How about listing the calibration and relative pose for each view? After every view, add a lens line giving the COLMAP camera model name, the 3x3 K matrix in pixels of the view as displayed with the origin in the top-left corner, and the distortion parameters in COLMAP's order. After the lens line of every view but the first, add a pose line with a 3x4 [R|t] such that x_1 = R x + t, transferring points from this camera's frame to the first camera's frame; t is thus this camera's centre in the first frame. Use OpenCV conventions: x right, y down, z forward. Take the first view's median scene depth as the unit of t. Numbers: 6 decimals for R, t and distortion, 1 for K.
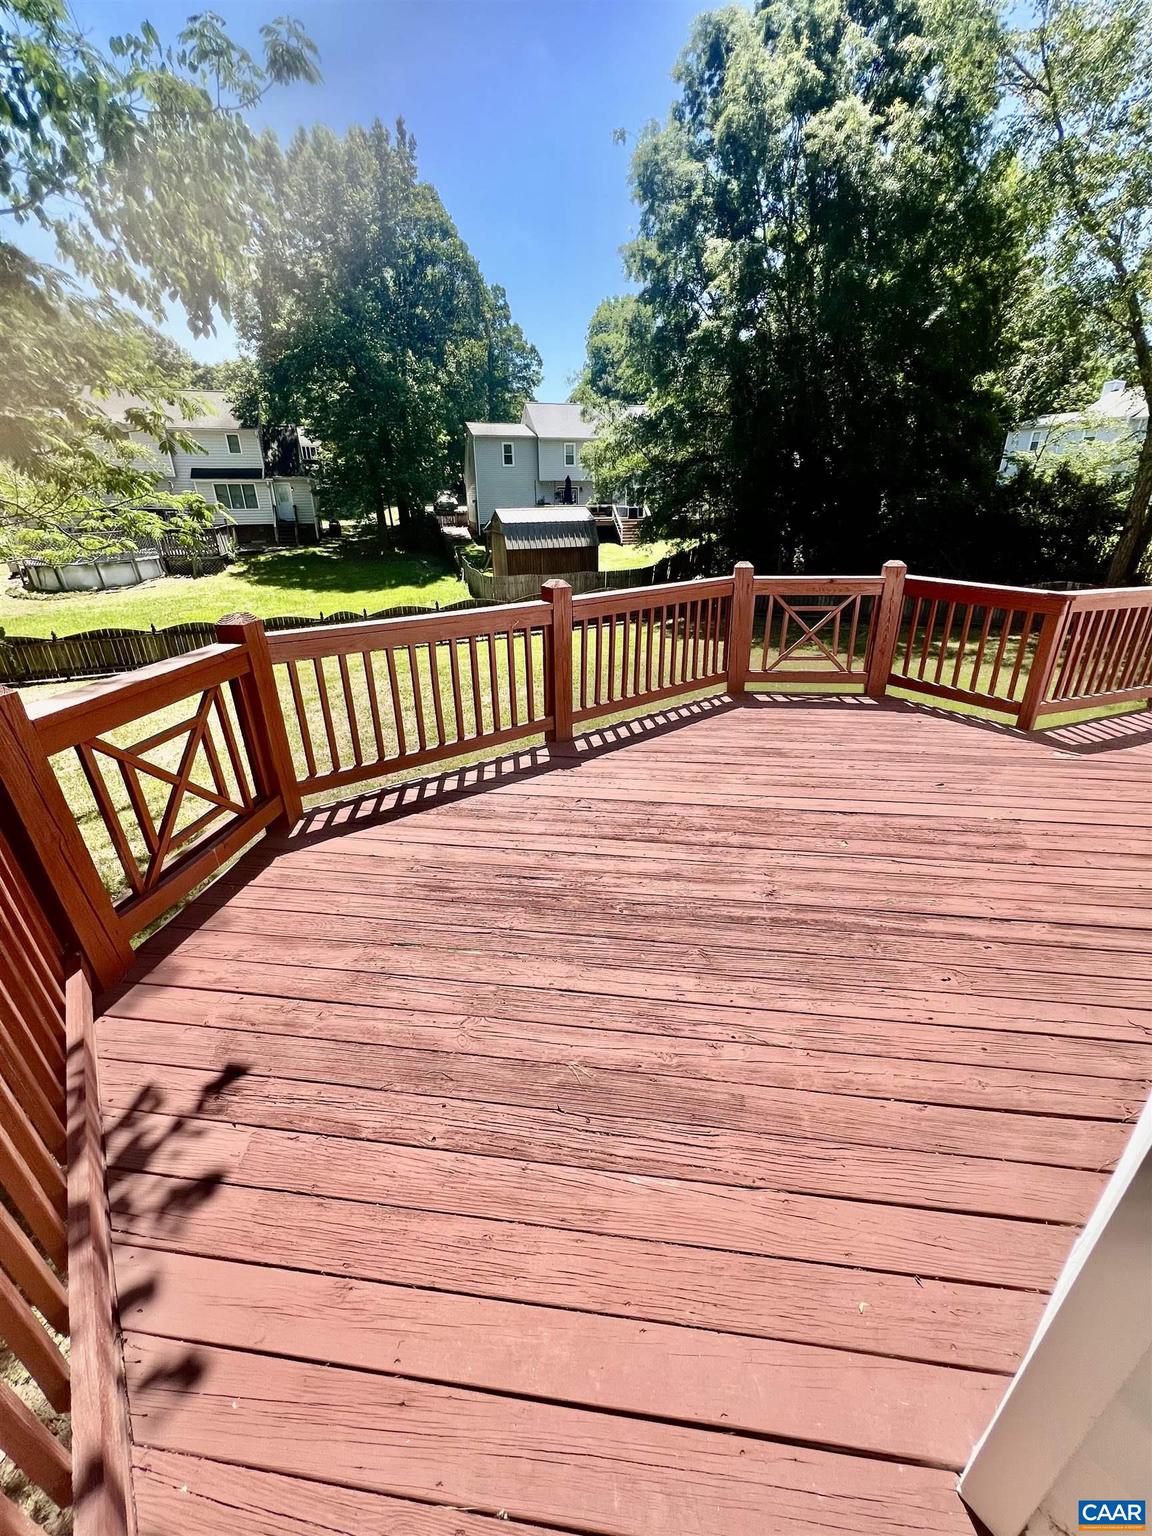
lens RADIAL K [[622.0, 0, 576.0], [0, 622.0, 768.0], [0, 0, 1]] dist [-0.000417, 0.000314]
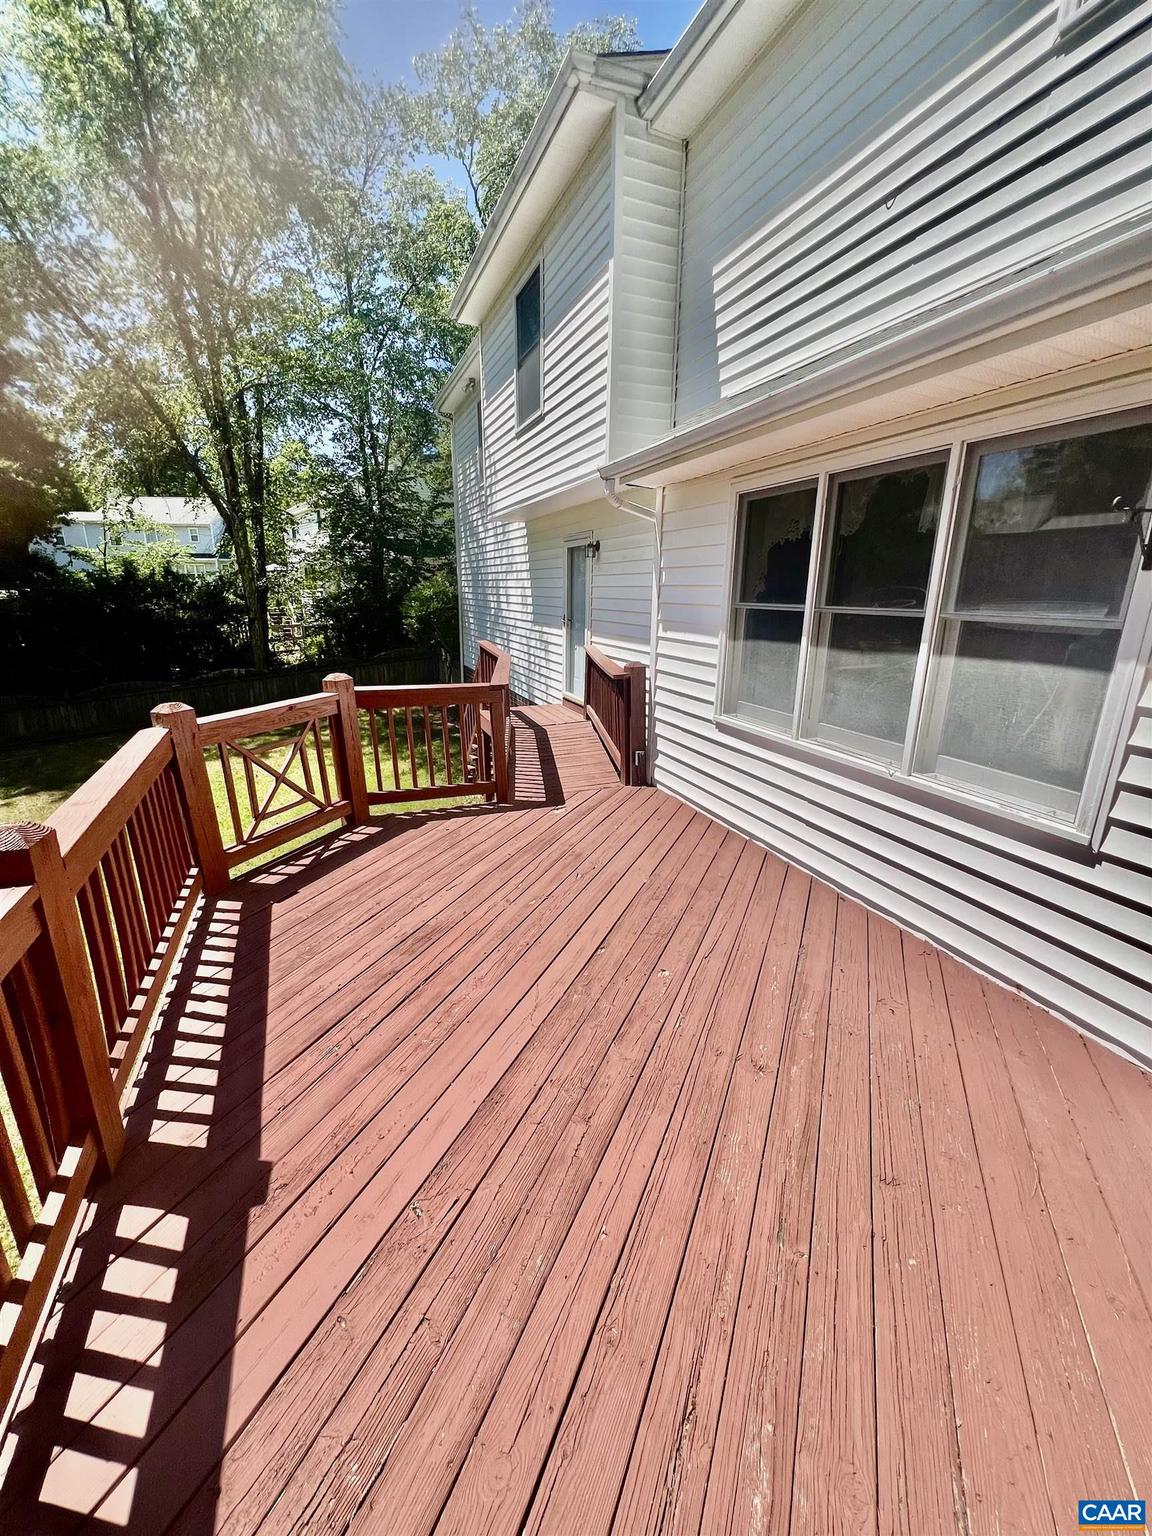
lens RADIAL K [[622.0, 0, 576.0], [0, 622.0, 768.0], [0, 0, 1]] dist [-0.000417, 0.000314]
pose [[0.274159, -0.261360, 0.925488, -0.262708], [0.378183, 0.914126, 0.146121, -0.237116], [-0.884203, 0.309944, 0.349457, 0.490341]]
